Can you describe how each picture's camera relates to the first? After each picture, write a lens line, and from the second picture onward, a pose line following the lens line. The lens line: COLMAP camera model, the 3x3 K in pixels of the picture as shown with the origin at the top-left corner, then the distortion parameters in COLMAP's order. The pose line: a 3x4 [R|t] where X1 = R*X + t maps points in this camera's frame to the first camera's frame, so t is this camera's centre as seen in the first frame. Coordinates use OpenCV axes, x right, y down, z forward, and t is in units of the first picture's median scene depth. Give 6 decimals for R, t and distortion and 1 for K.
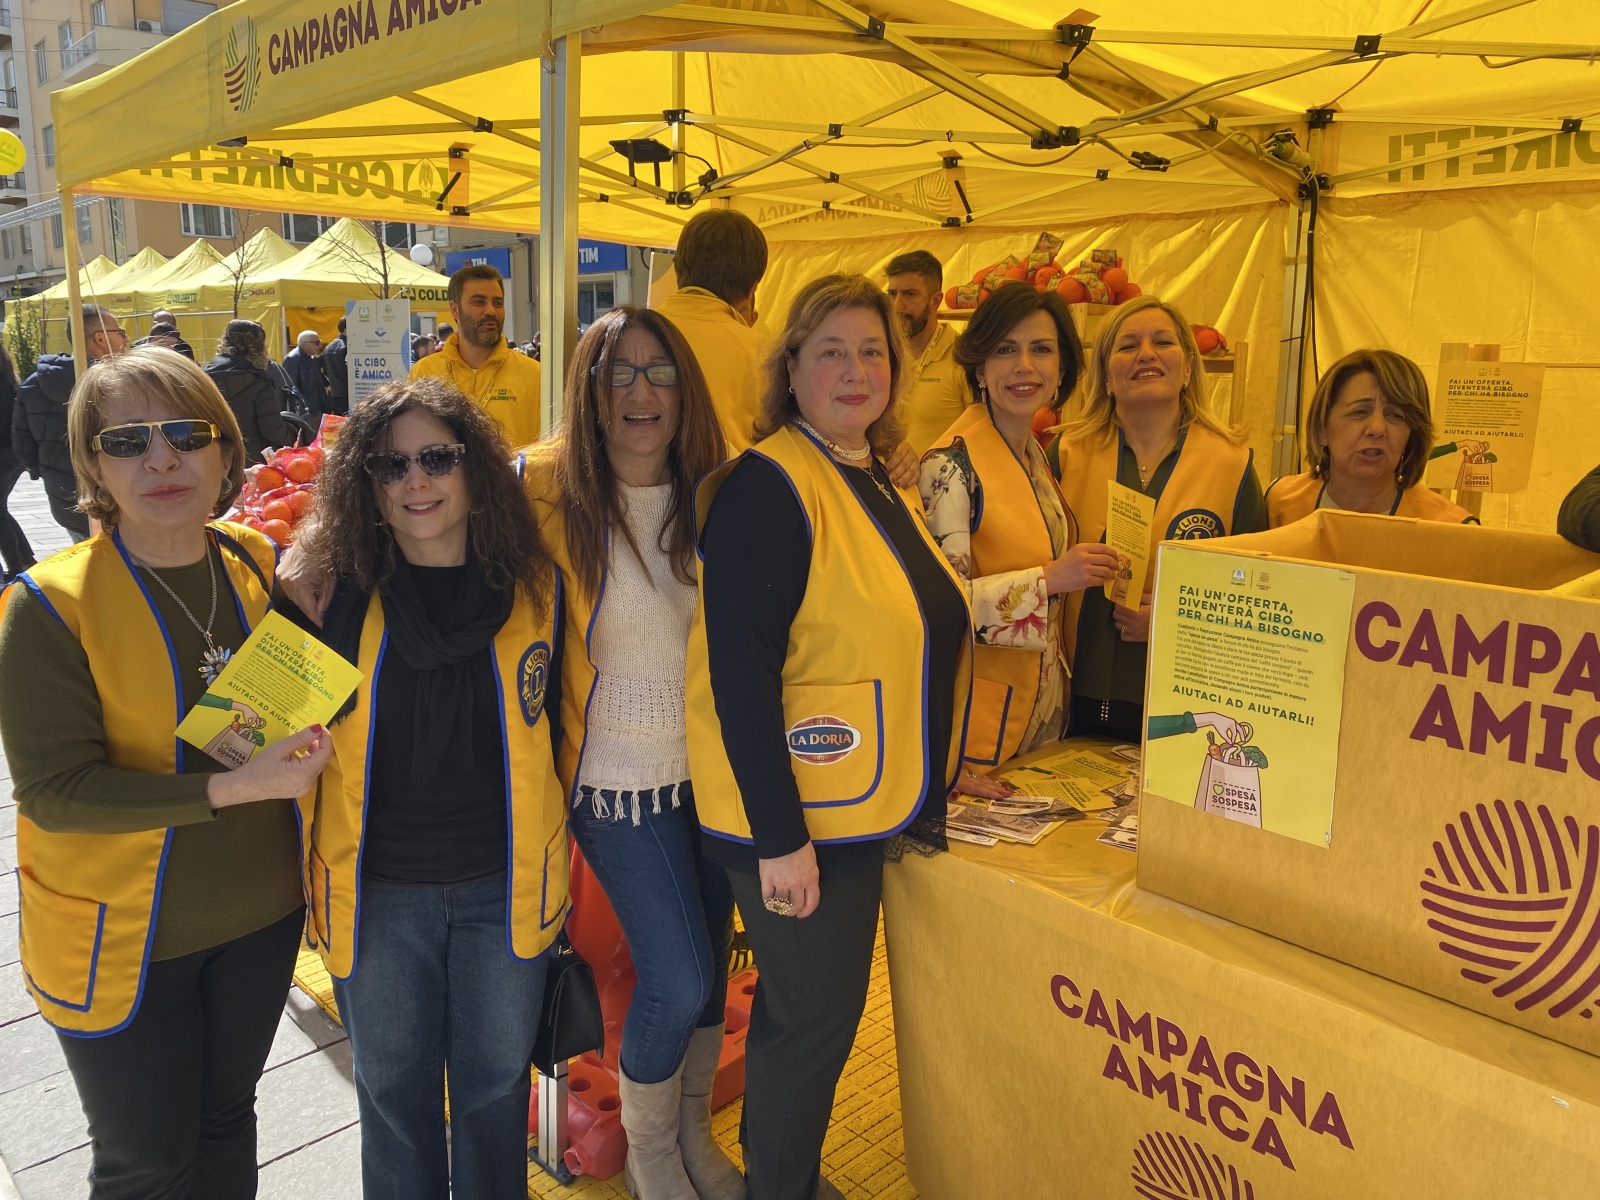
lens RADIAL K [[1202.9, 0, 796.8], [0, 1202.9, 592.4], [0, 0, 1]] dist [0.062401, -0.073572]
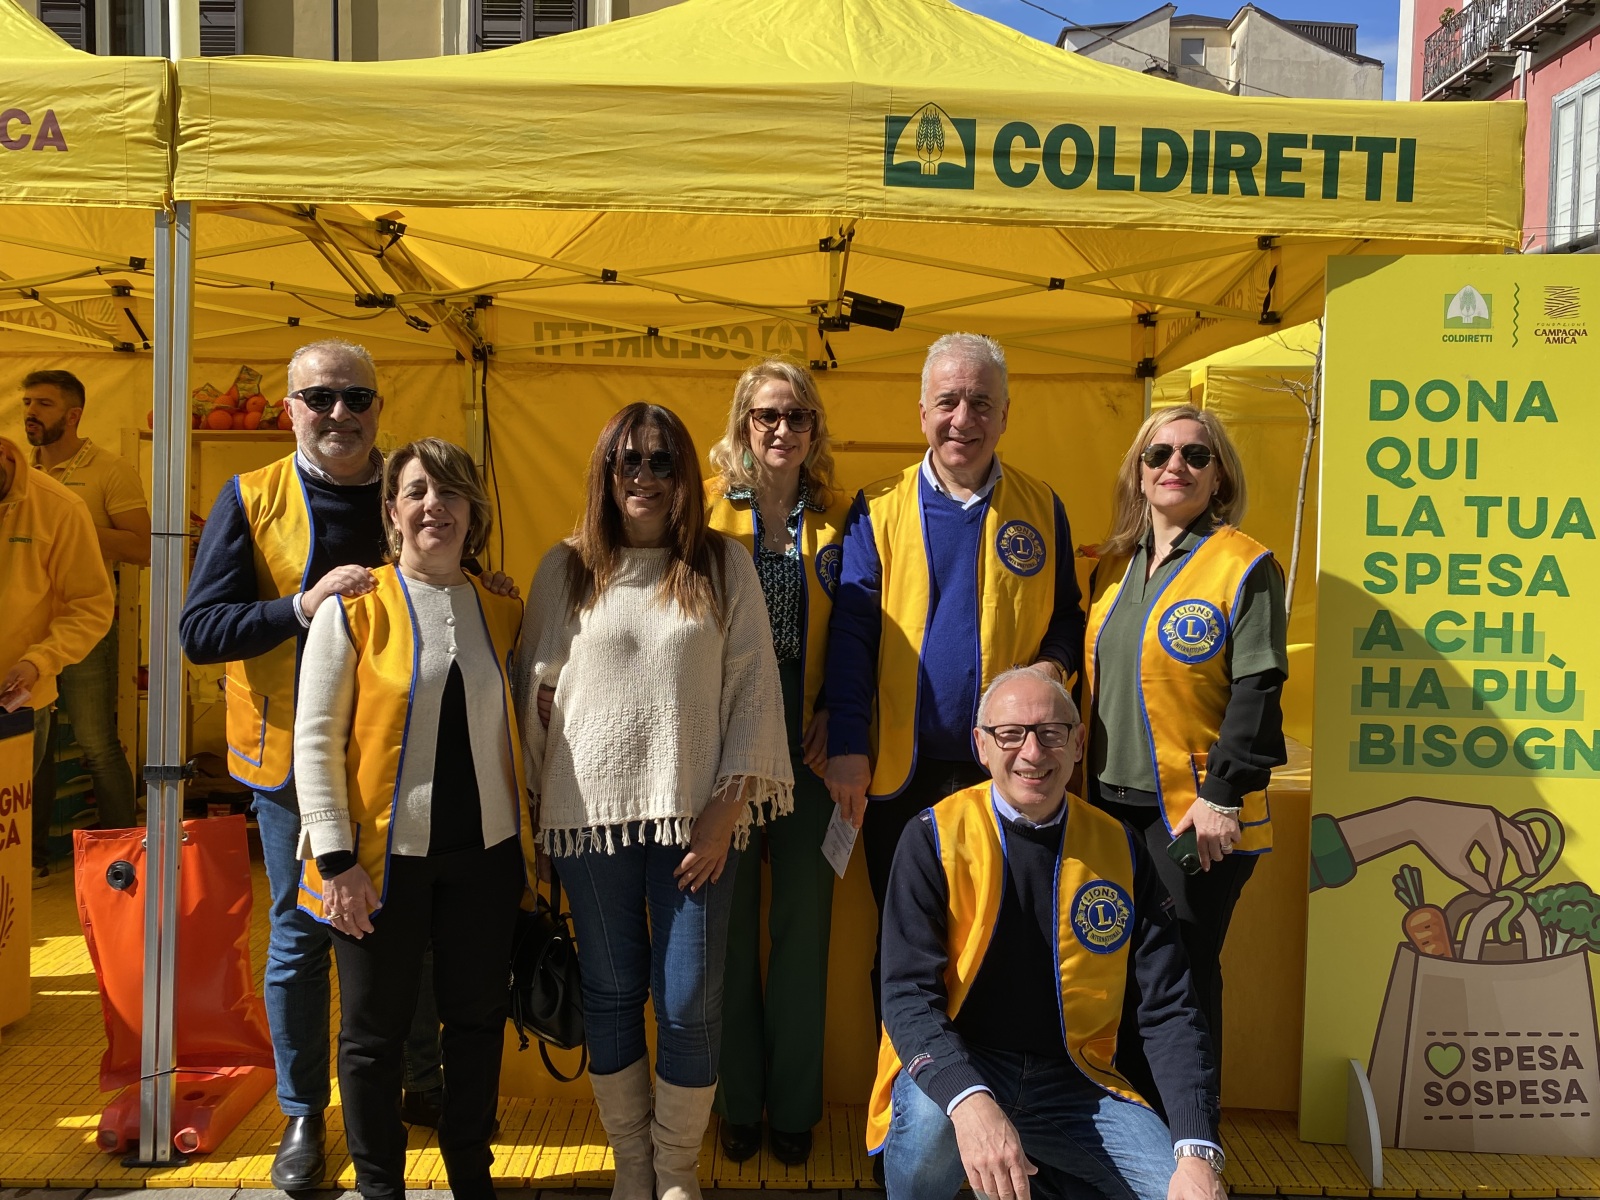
lens RADIAL K [[1332.2, 0, 799.7], [0, 1332.2, 590.9], [0, 0, 1]] dist [0.033426, -0.041796]
pose [[0.697633, -0.035990, 0.715550, -0.359286], [0.129122, 0.988700, -0.076160, 0.066830], [-0.704723, 0.145525, 0.694397, -0.179232]]
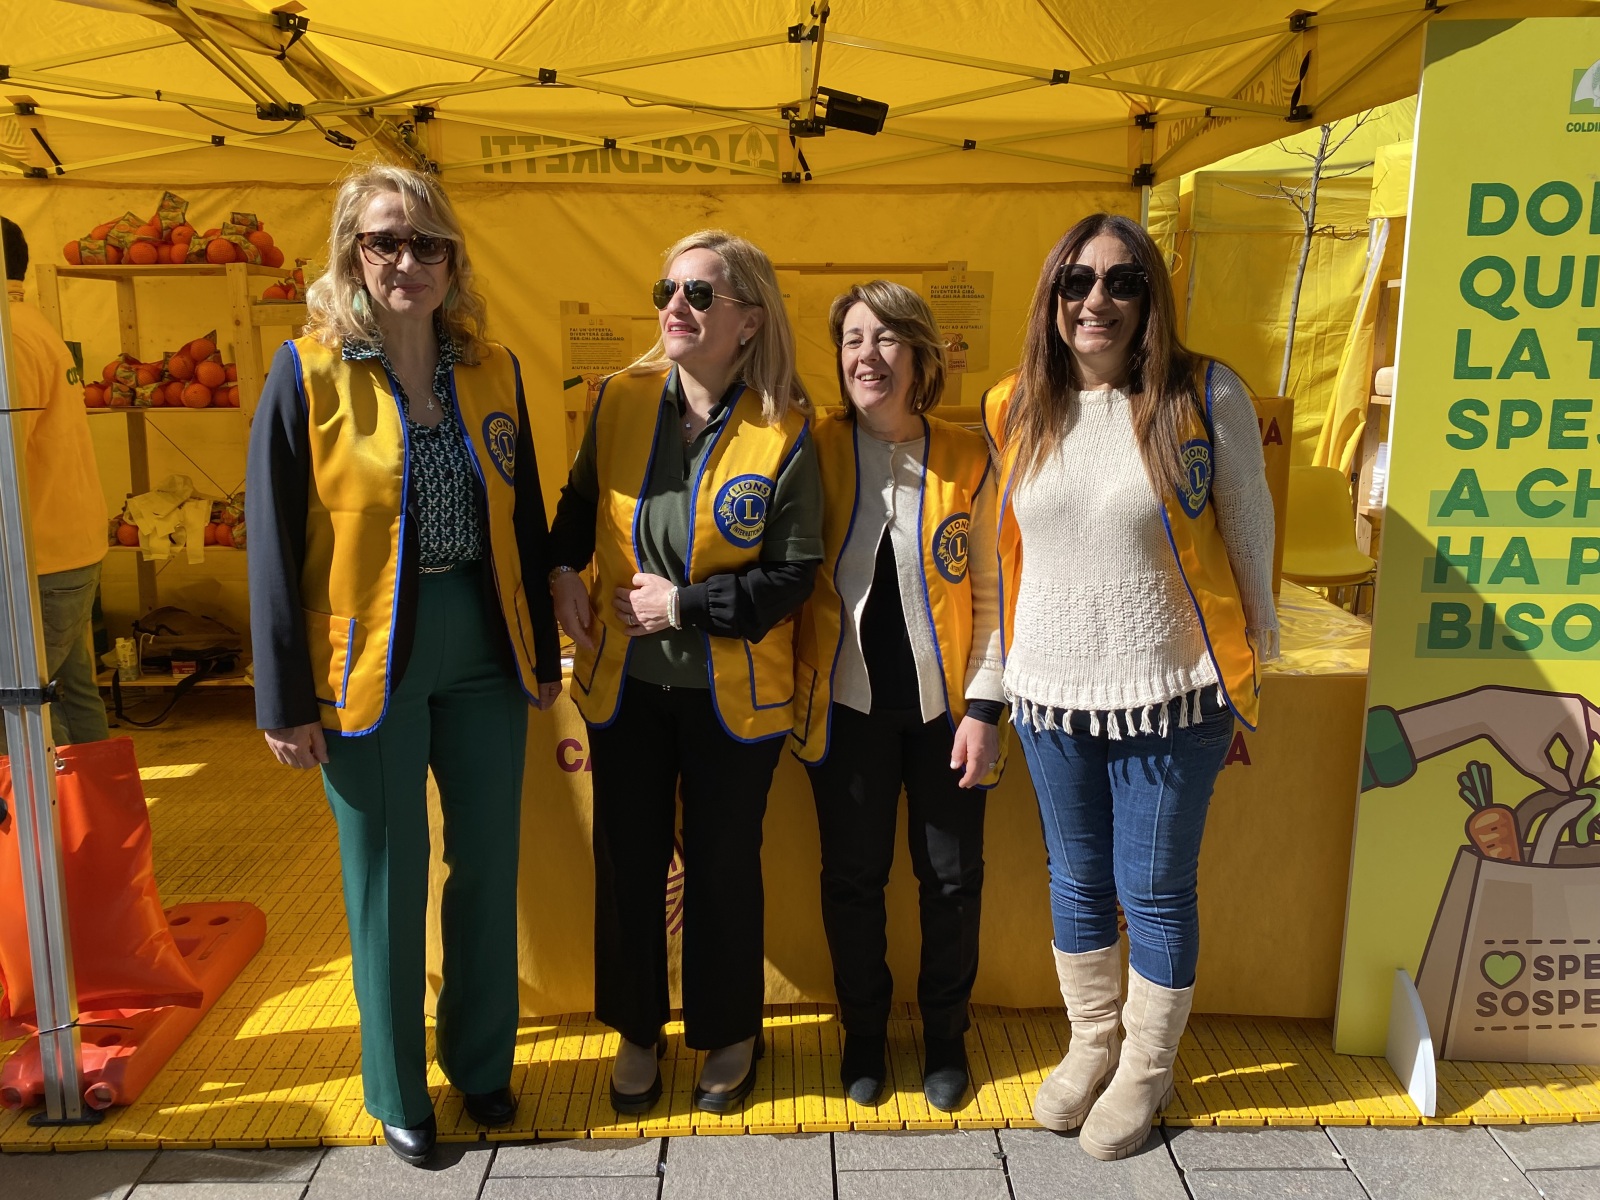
lens RADIAL K [[1202.9, 0, 797.2], [0, 1202.9, 586.1], [0, 0, 1]] dist [0.062401, -0.073572]
pose [[0.687654, -0.164445, 0.707171, -0.237752], [0.151818, 0.985048, 0.081434, 0.027016], [-0.709989, 0.051362, 0.702337, -0.074018]]
